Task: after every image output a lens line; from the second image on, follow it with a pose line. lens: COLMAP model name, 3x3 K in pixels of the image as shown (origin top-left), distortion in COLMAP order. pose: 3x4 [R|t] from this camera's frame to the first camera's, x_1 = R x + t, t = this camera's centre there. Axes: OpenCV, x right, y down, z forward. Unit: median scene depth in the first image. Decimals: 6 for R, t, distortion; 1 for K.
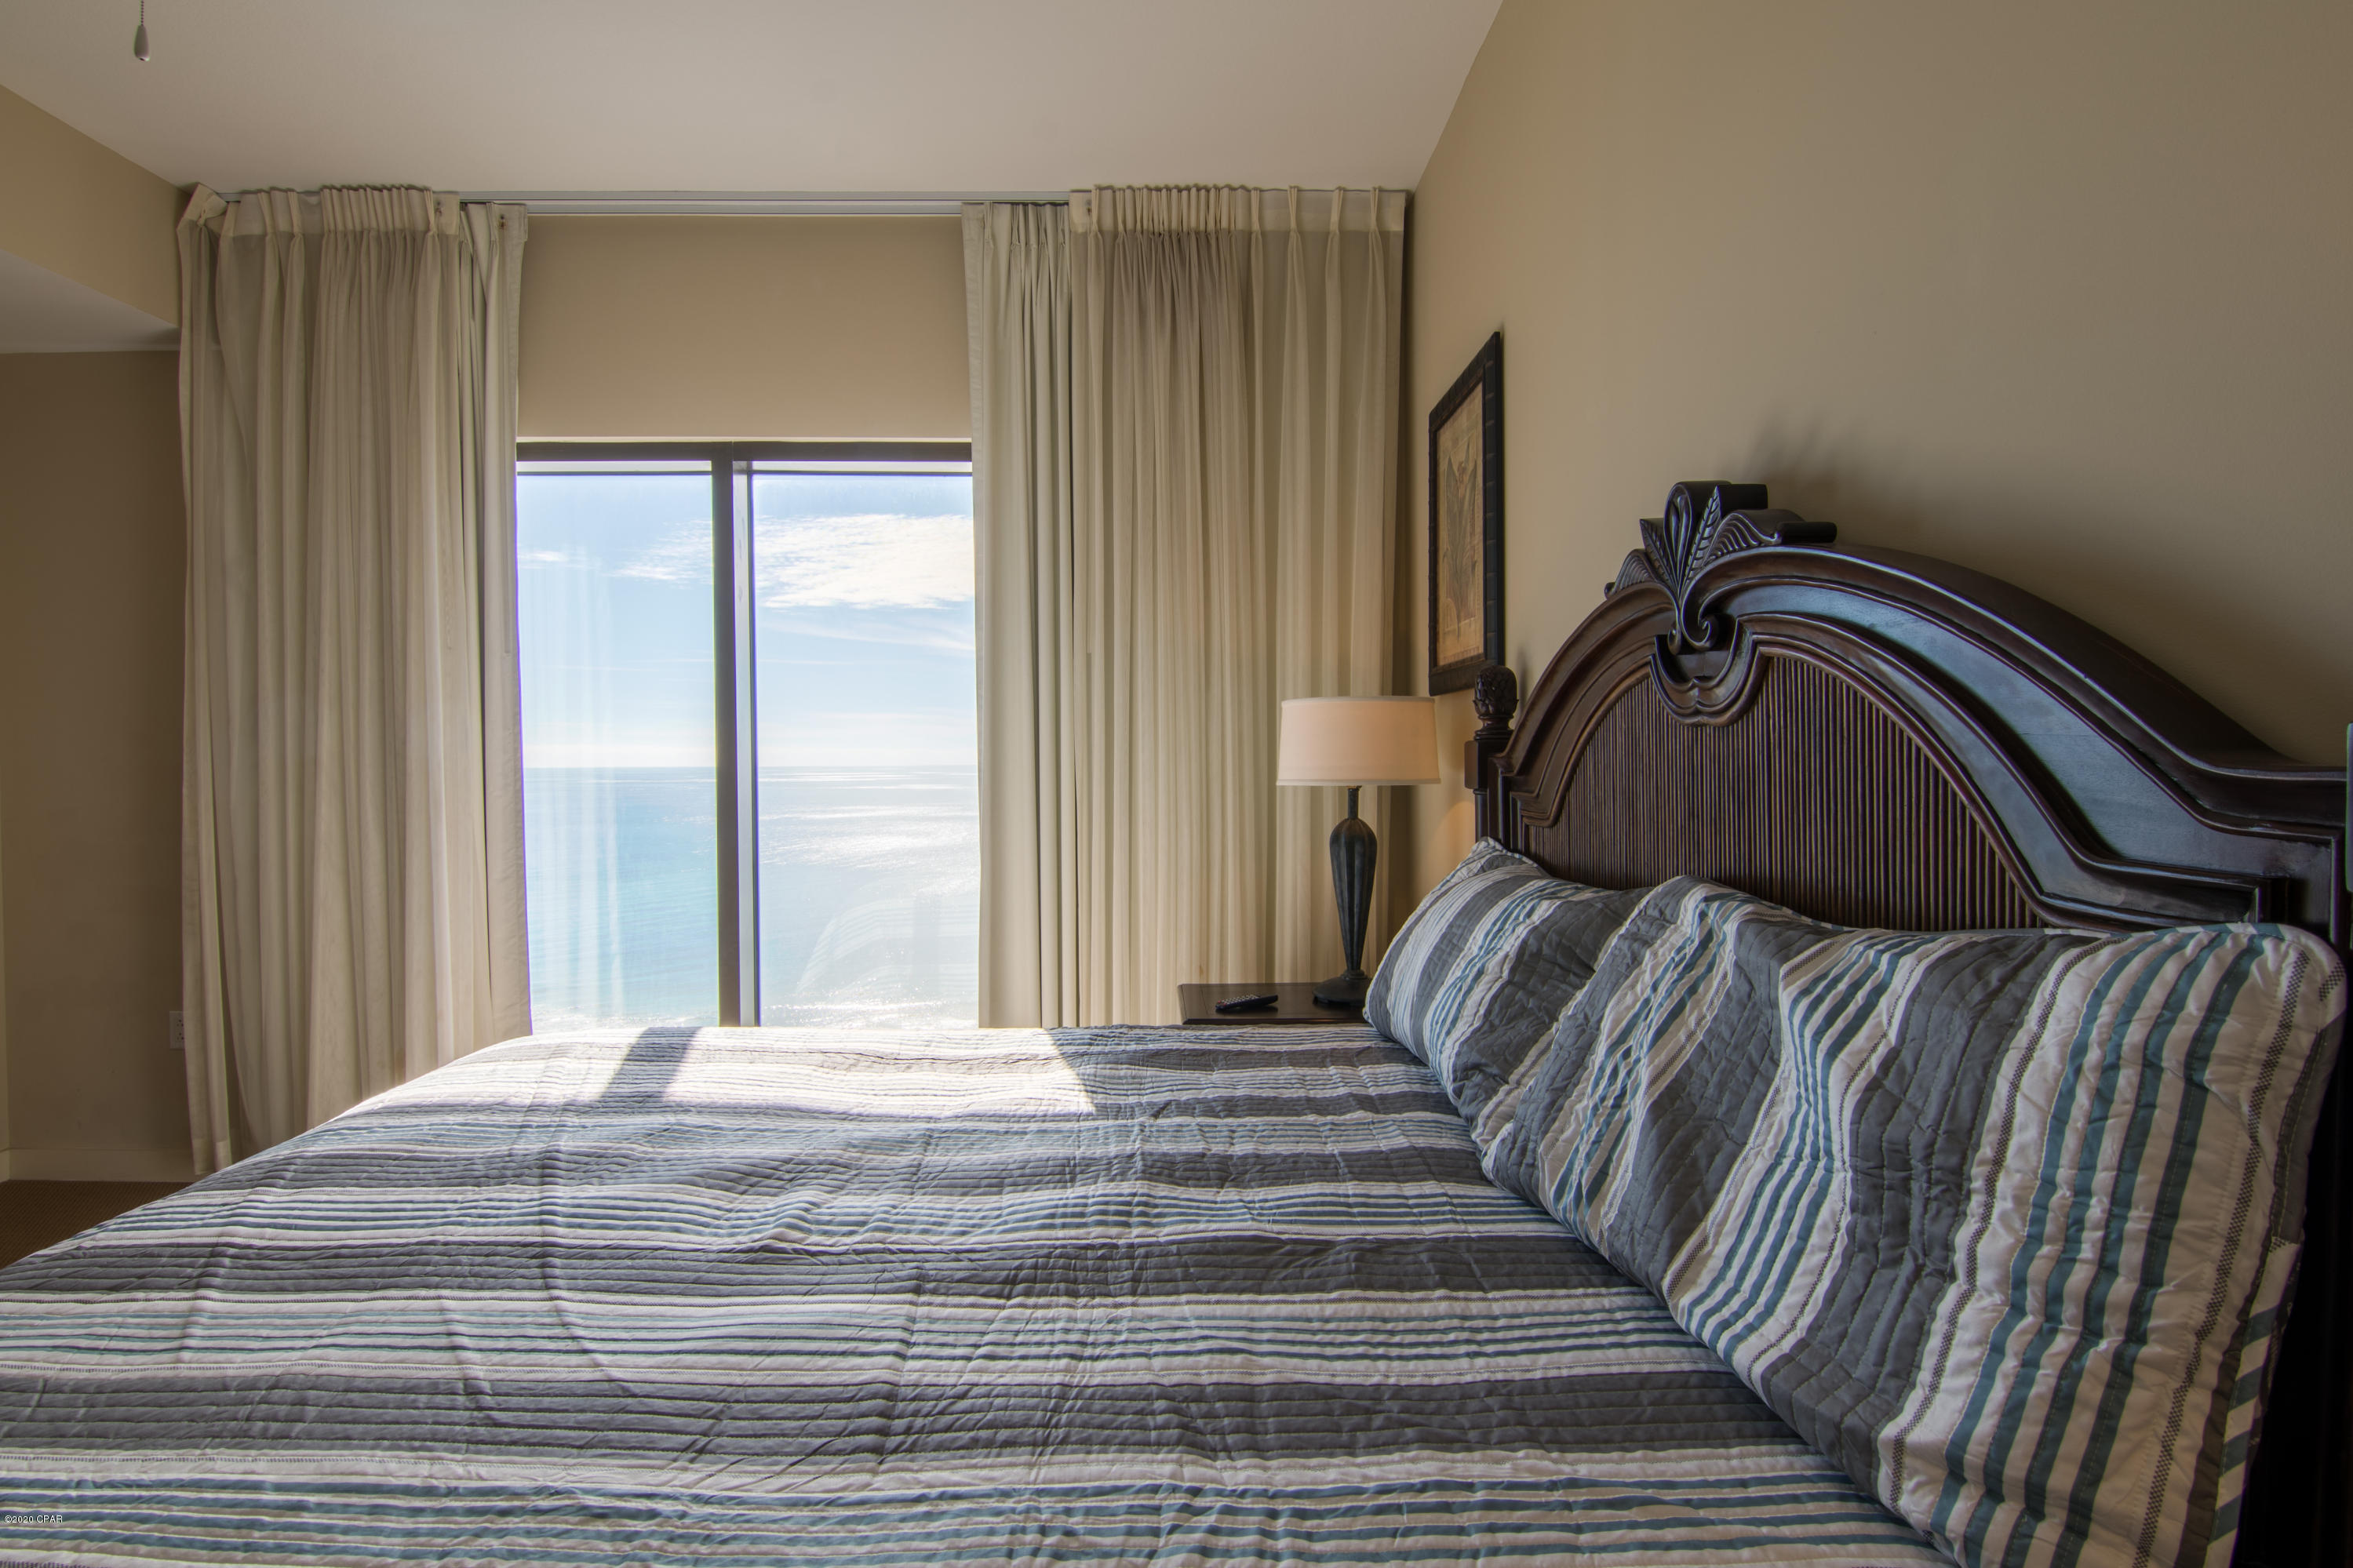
lens RADIAL K [[1197.2, 0, 1171.9], [0, 1197.2, 773.3], [0, 0, 1]] dist [-0.006769, -0.009524]
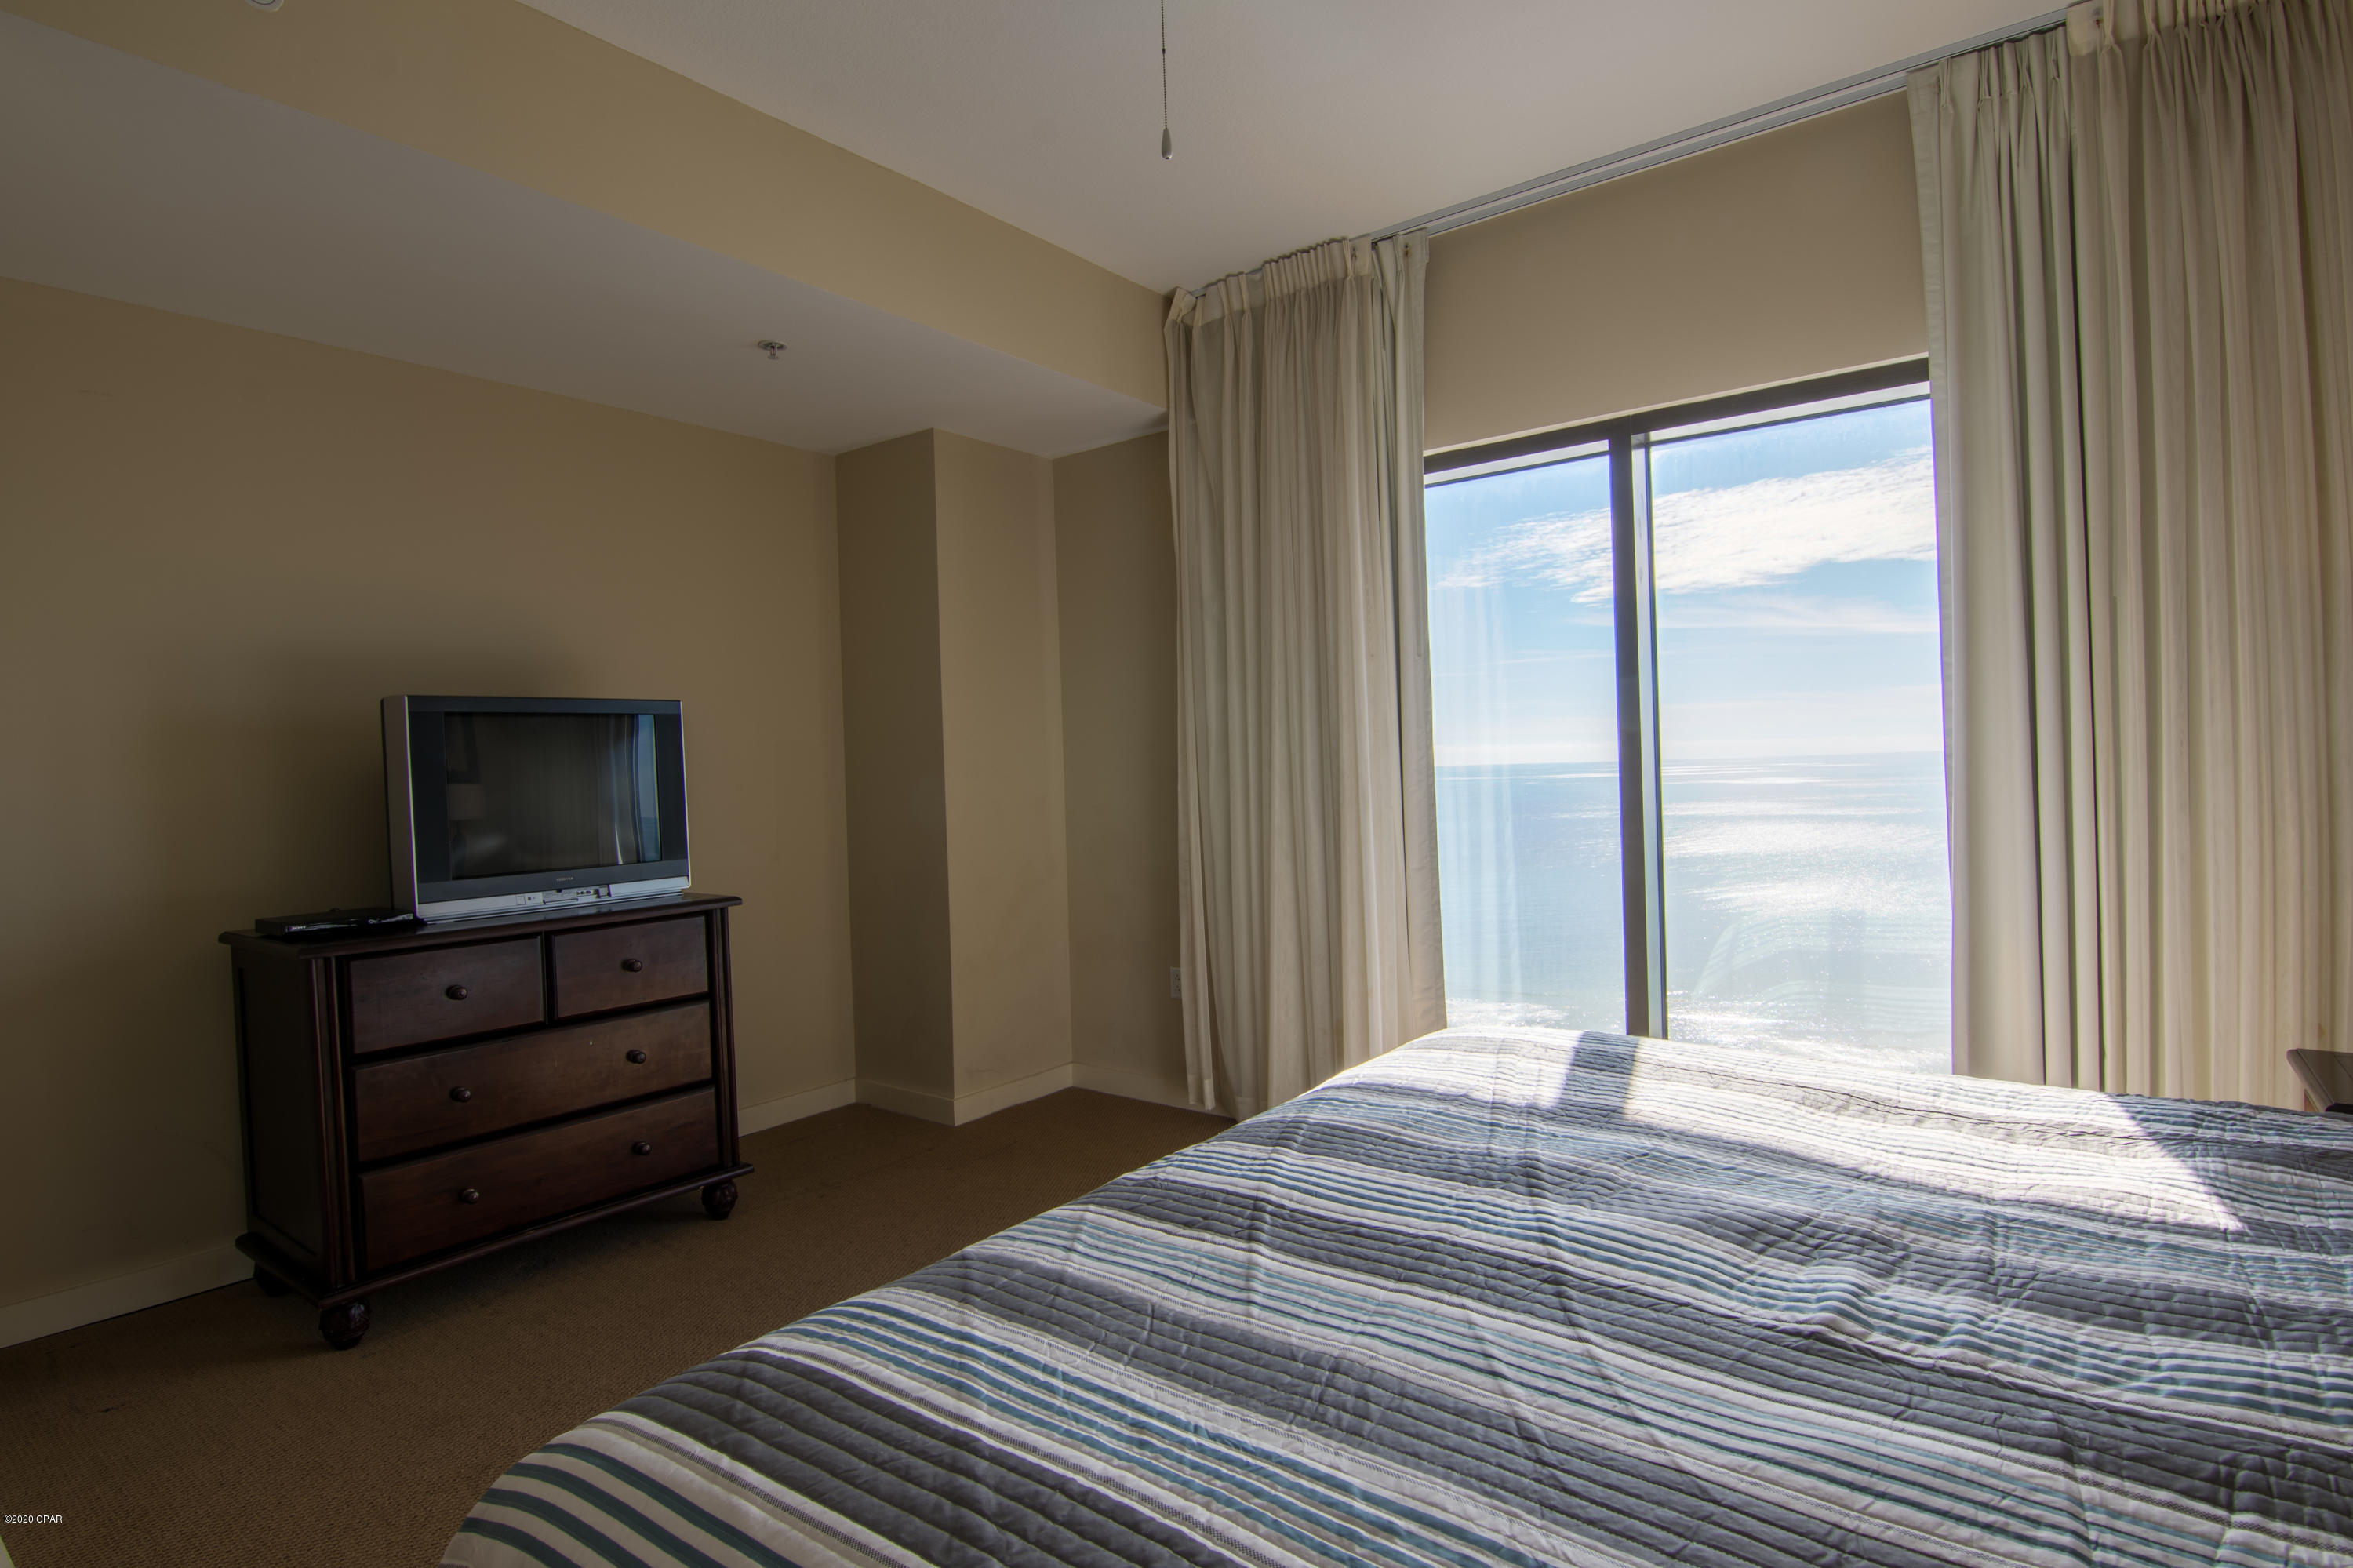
lens RADIAL K [[1197.4, 0, 1171.9], [0, 1197.4, 773.3], [0, 0, 1]] dist [-0.006769, -0.009524]
pose [[0.778328, -0.016085, -0.627652, -0.156167], [0.017214, 0.999843, -0.004277, 0.008471], [0.627622, -0.007476, 0.778482, 0.086566]]
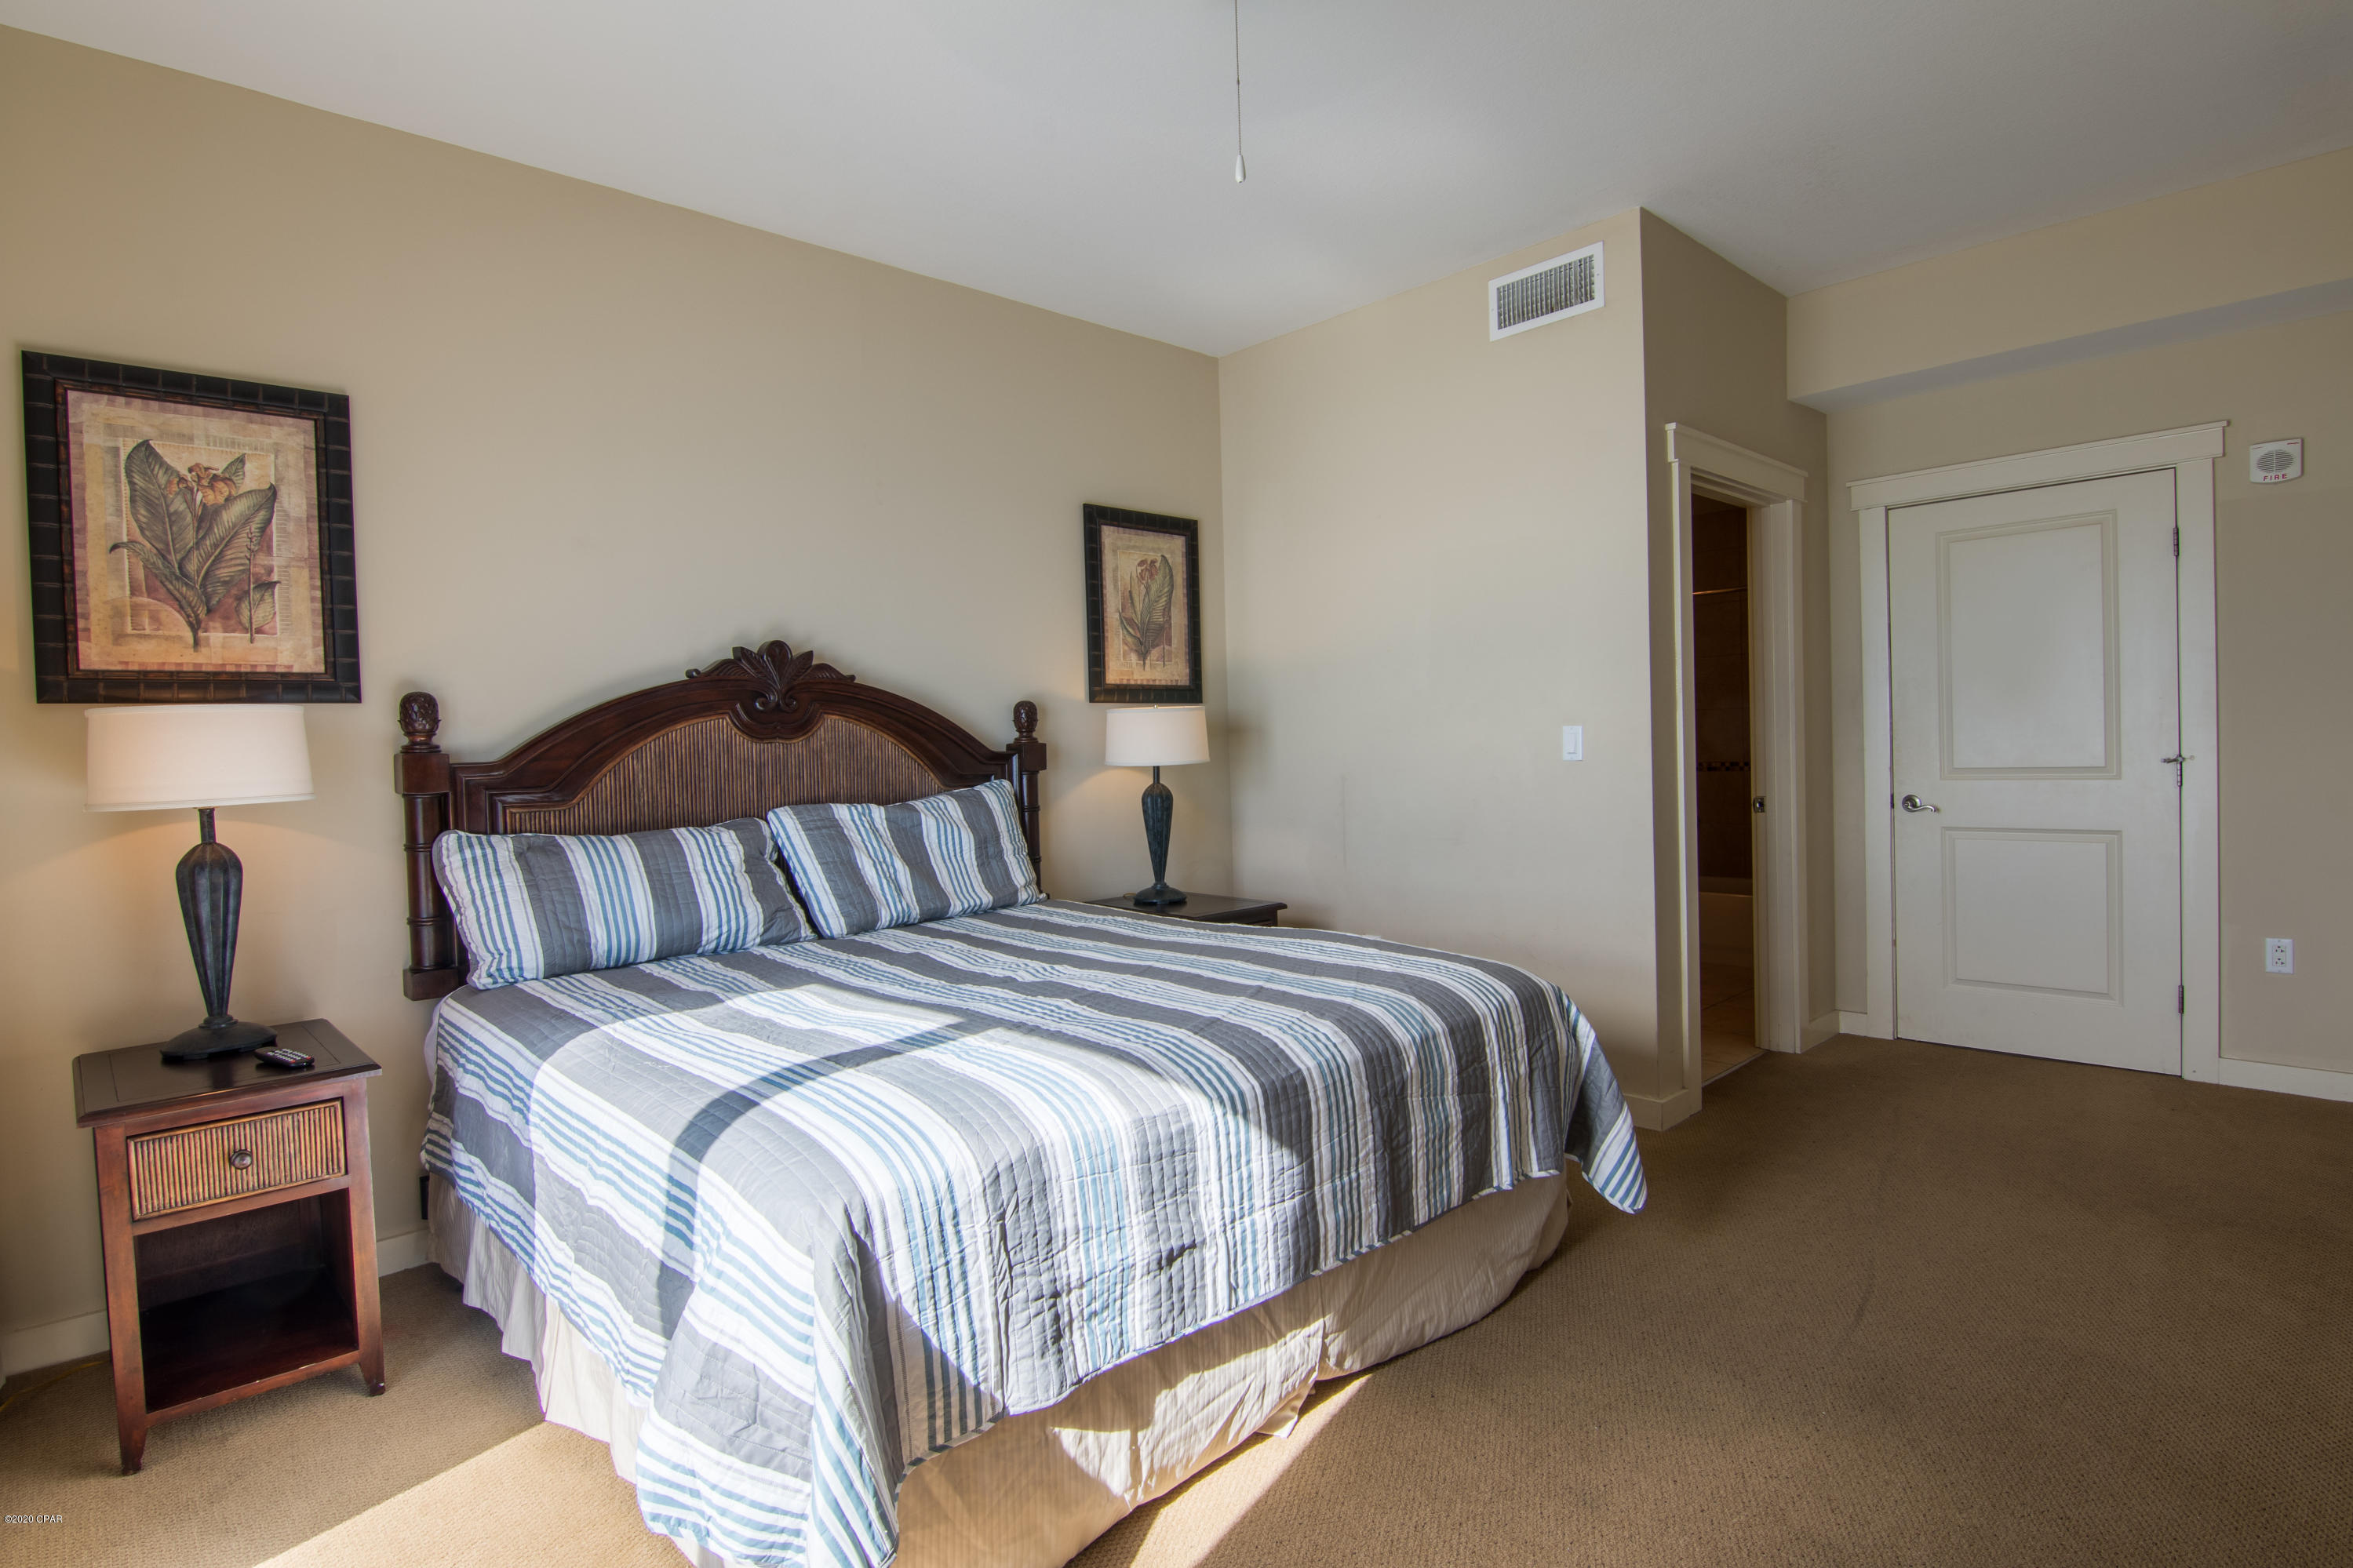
lens RADIAL K [[1193.3, 0, 1171.1], [0, 1193.3, 778.8], [0, 0, 1]] dist [0.001778, -0.019869]
pose [[-0.674197, 0.005349, 0.738532, -1.960789], [0.043943, 0.998493, 0.032884, -0.014012], [-0.737243, 0.054623, -0.673416, 2.166444]]
